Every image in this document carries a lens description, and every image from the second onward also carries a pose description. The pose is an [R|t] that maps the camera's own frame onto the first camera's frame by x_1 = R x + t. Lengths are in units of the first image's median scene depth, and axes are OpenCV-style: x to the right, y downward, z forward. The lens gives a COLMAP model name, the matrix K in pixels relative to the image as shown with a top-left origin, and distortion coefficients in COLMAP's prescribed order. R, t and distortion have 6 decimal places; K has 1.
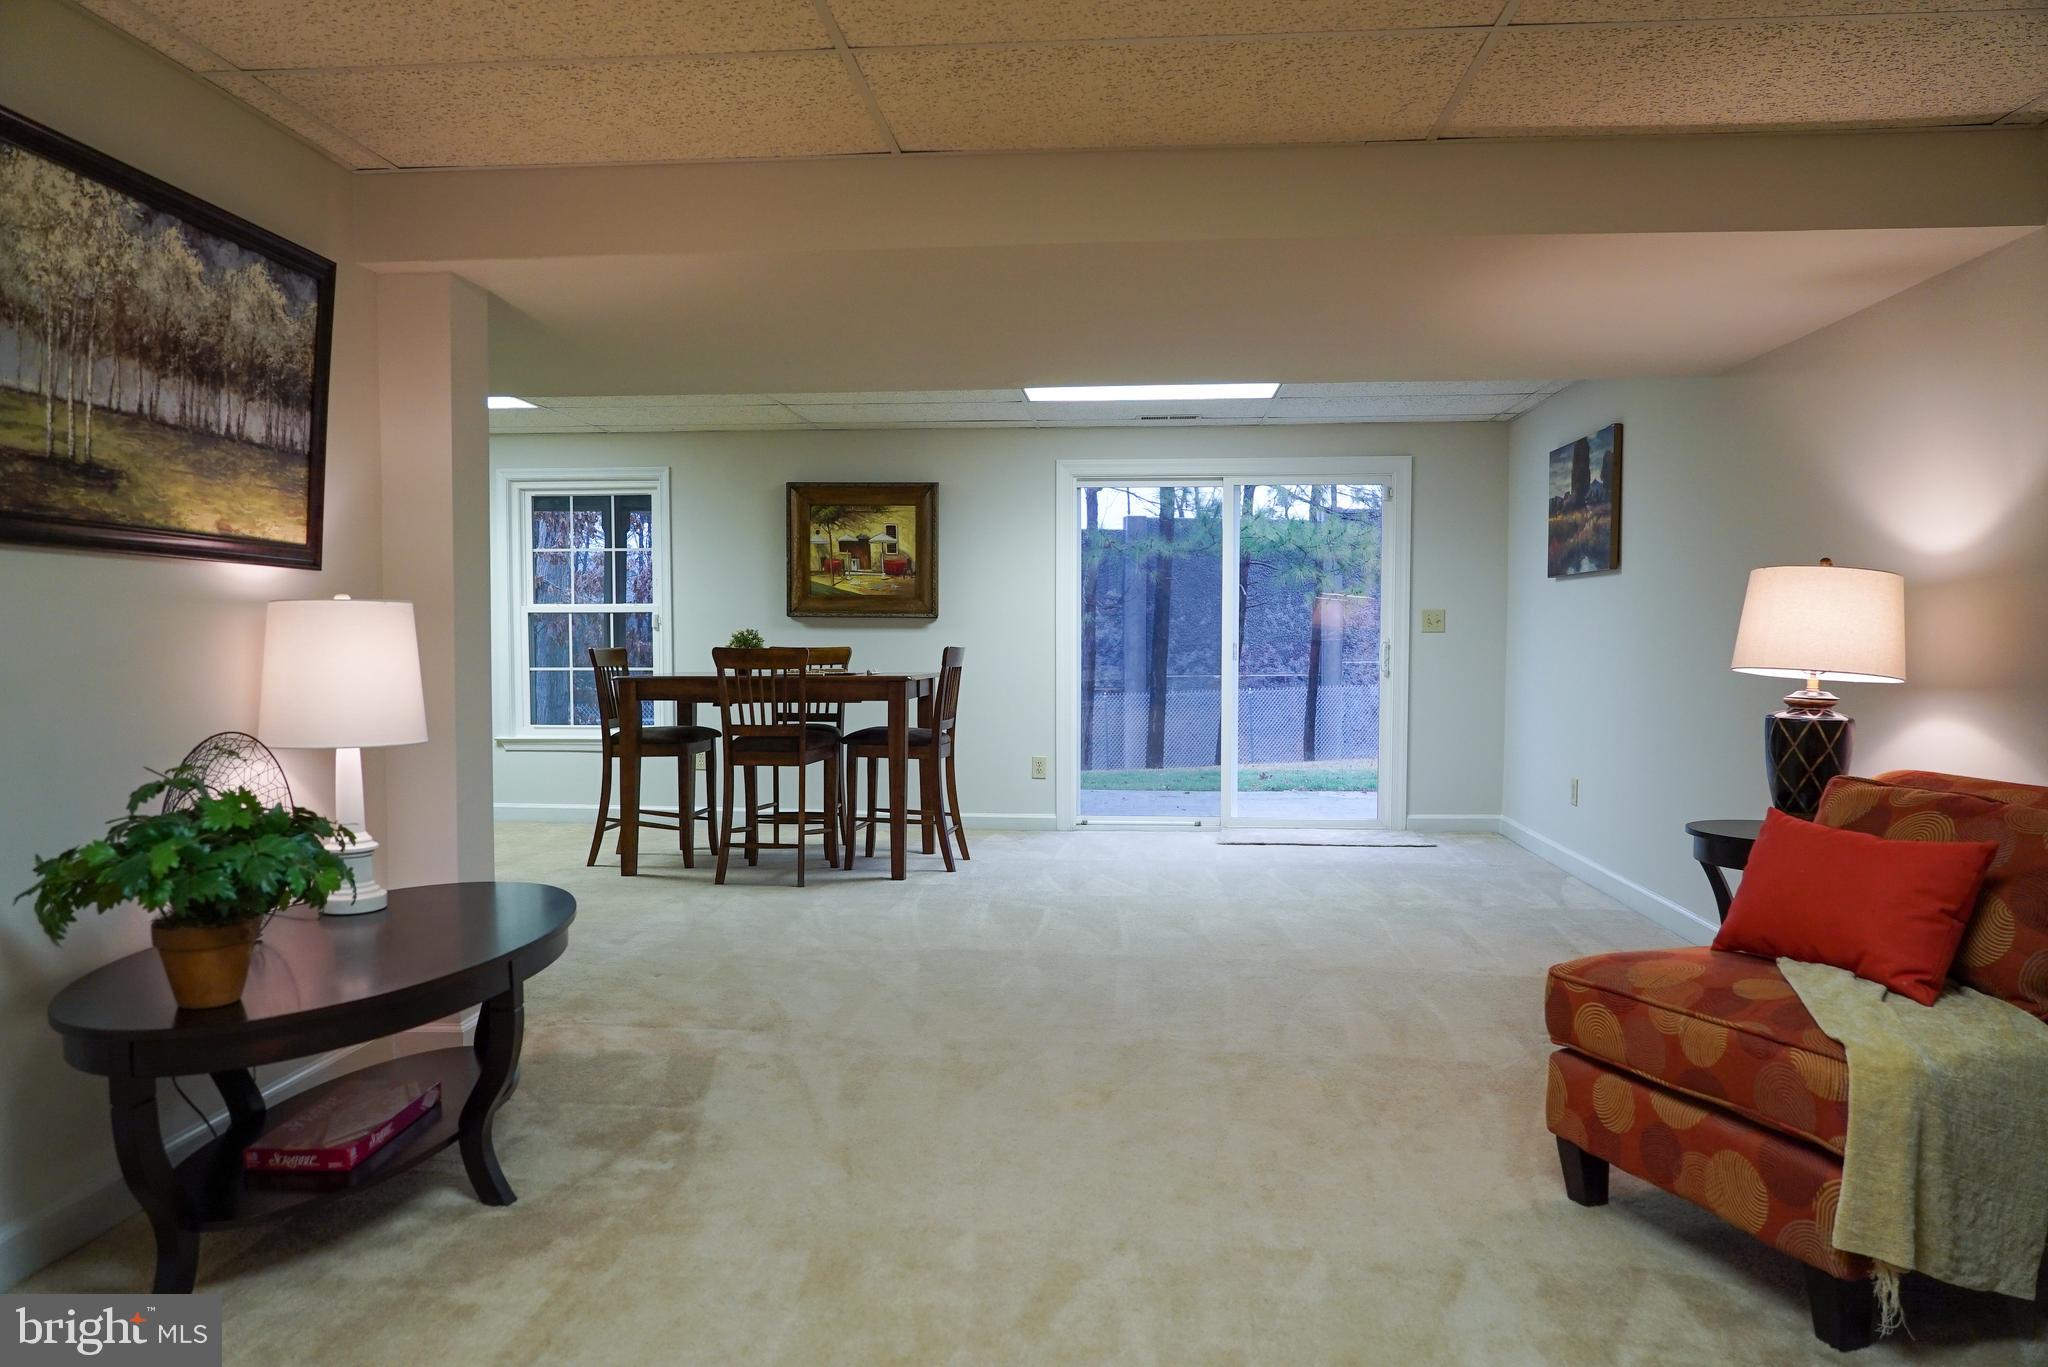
lens RADIAL K [[1385.8, 0, 1024.0], [0, 1385.8, 683.5], [0, 0, 1]] dist [-0.031867, 0.021447]
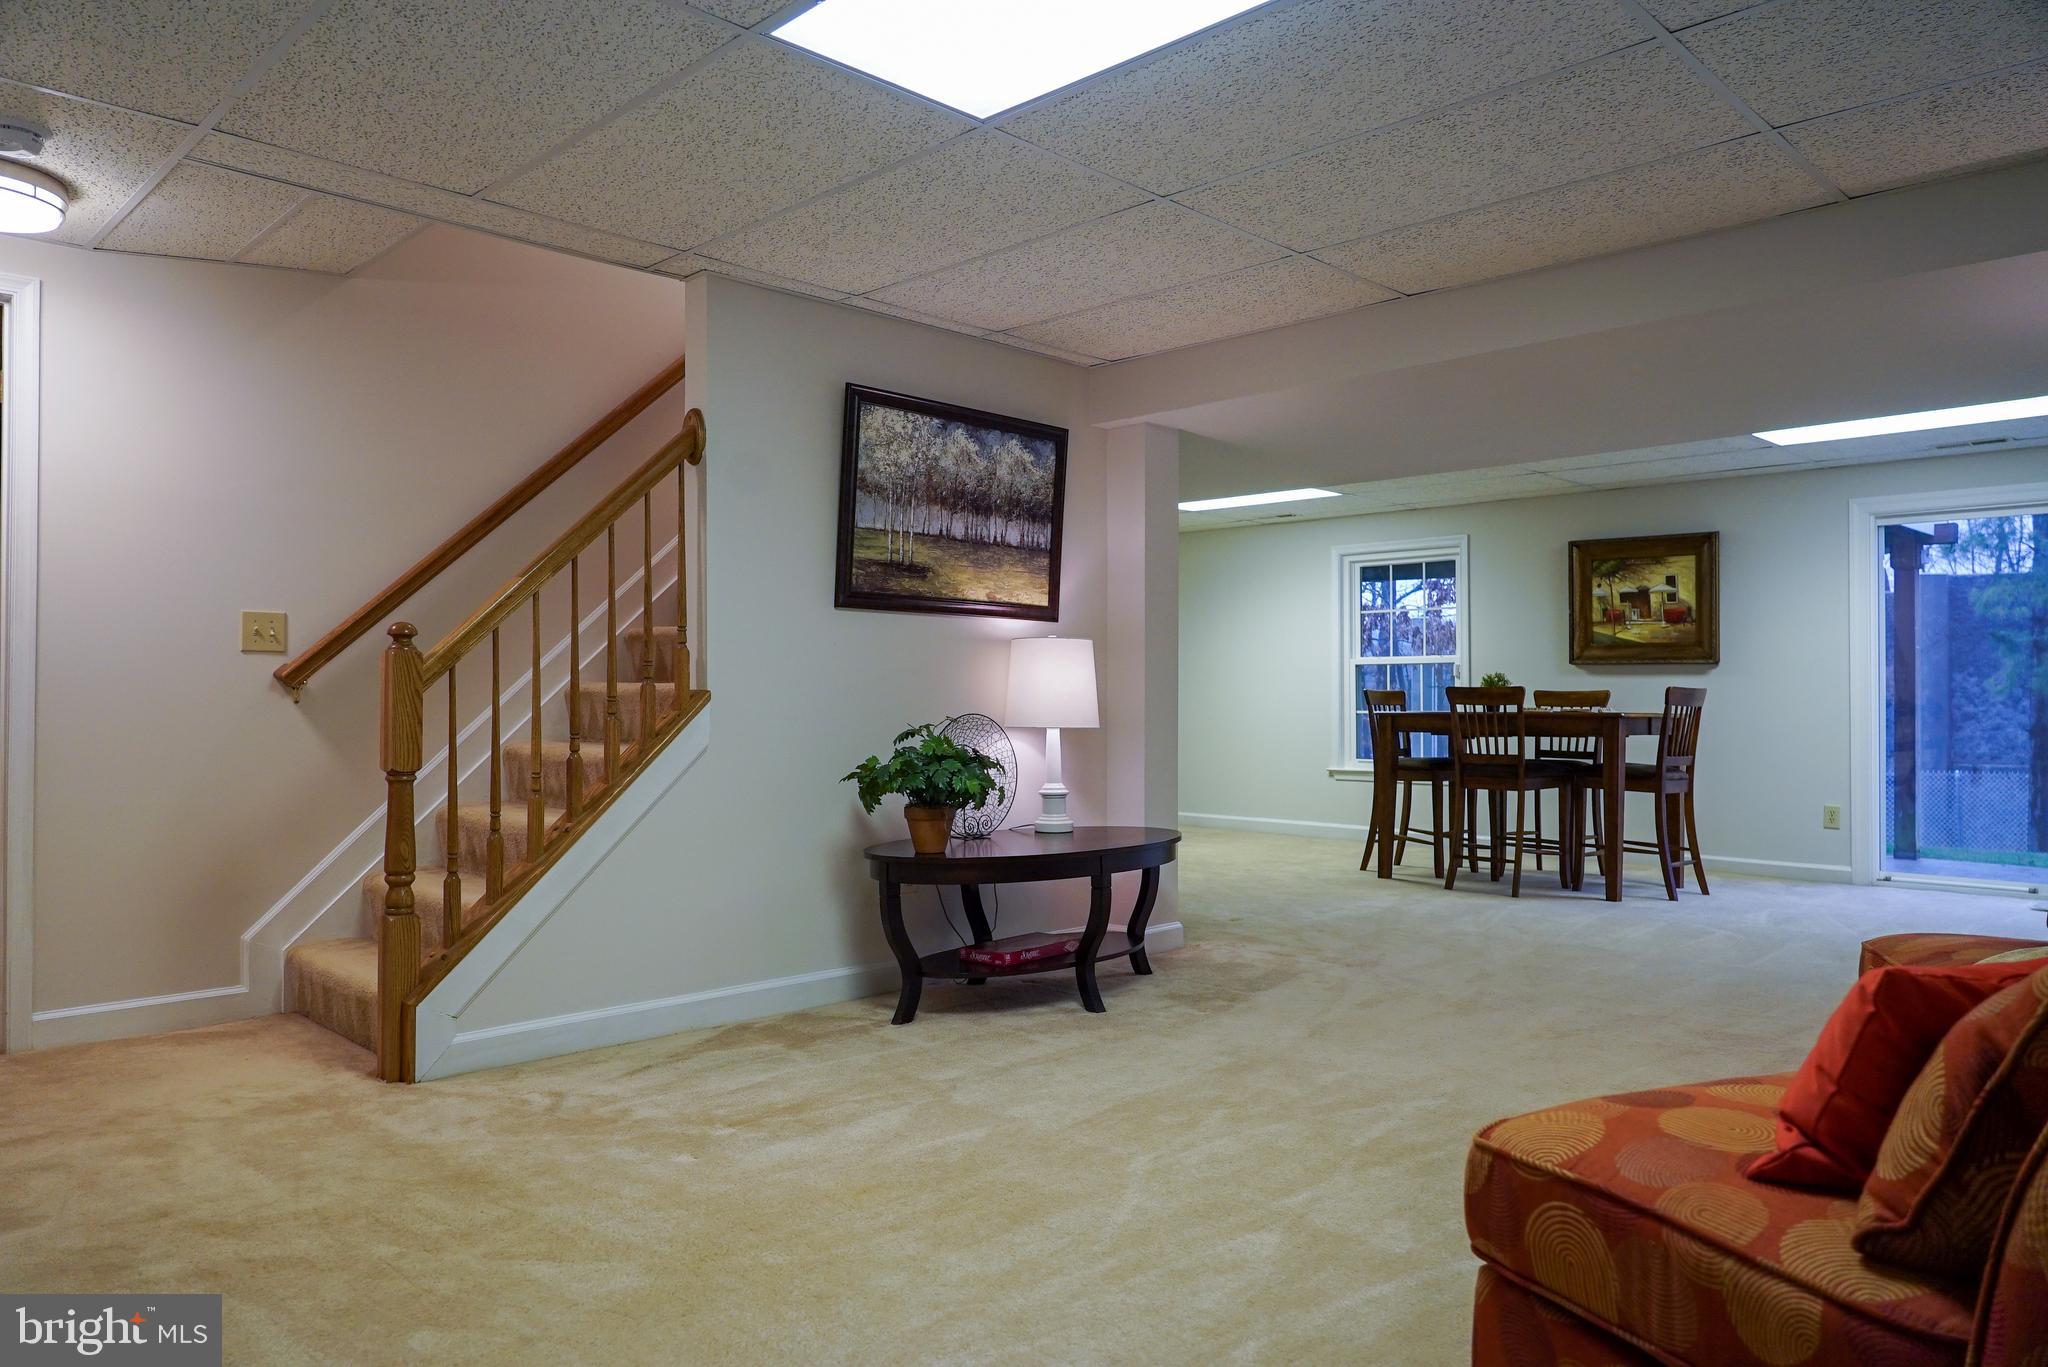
lens RADIAL K [[1381.4, 0, 1024.0], [0, 1381.4, 683.5], [0, 0, 1]] dist [-0.019588, 0.004262]
pose [[0.765931, -0.005115, -0.642903, 0.496038], [-0.027270, 0.998810, -0.040434, 0.055332], [0.642345, 0.048501, 0.764880, -0.247739]]
